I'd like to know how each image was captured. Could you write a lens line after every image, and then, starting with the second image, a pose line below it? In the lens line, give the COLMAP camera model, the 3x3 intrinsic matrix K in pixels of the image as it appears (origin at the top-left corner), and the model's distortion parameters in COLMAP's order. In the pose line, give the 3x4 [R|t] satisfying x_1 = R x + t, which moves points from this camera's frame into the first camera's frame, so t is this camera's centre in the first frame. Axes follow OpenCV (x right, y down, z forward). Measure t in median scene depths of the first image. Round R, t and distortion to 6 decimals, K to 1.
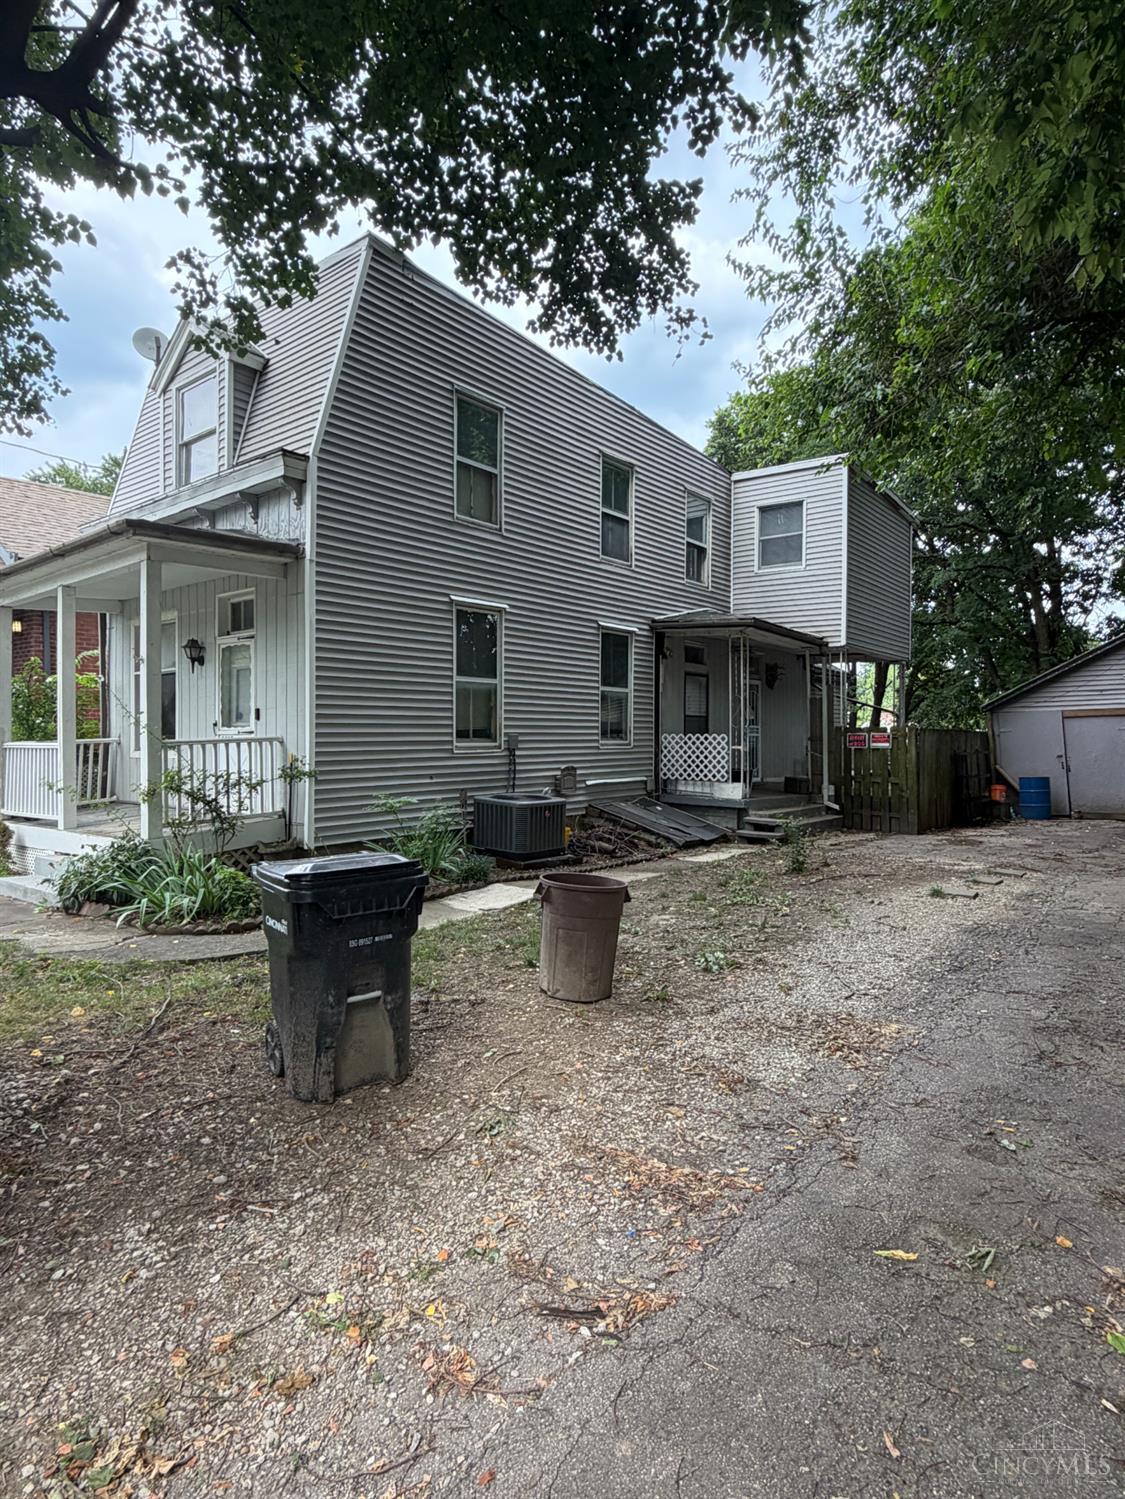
lens RADIAL K [[831.6, 0, 569.3], [0, 831.6, 744.7], [0, 0, 1]] dist [-0.012196, 0.004890]
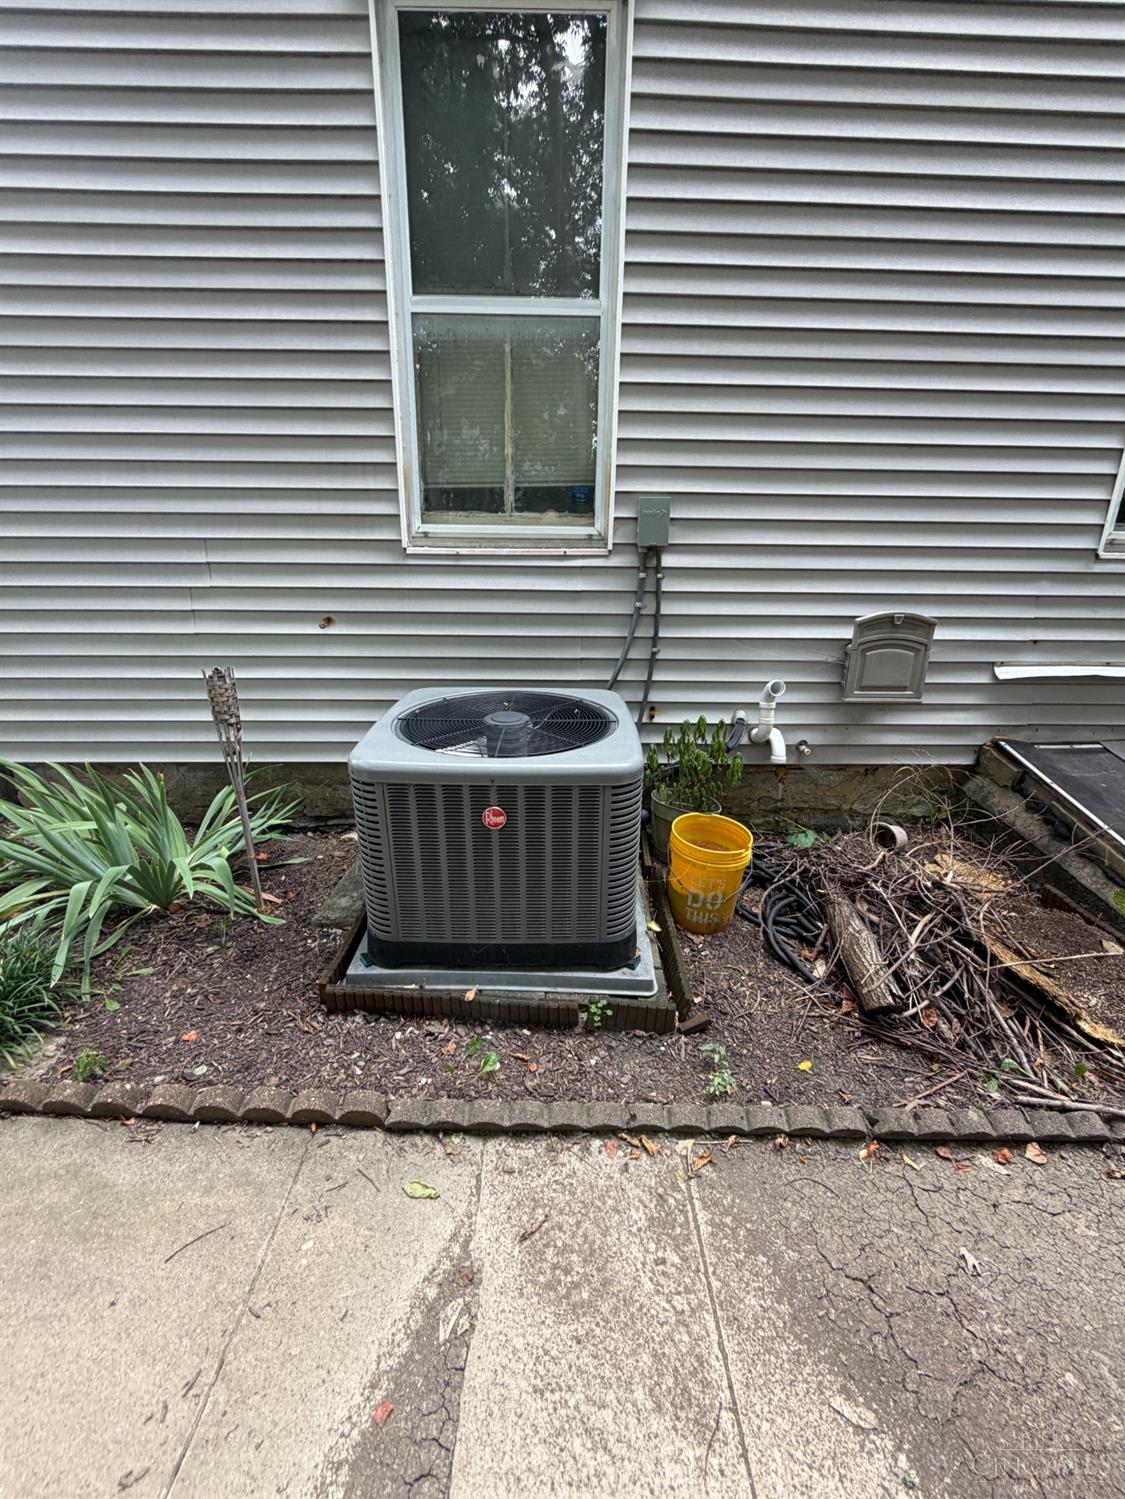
lens RADIAL K [[614.5, 0, 565.8], [0, 614.5, 757.7], [0, 0, 1]] dist [0.000640, 0.000323]
pose [[0.647993, 0.221630, -0.728688, 0.117200], [-0.019118, 0.961158, 0.275335, 0.021450], [0.761407, -0.164483, 0.627061, 0.946497]]
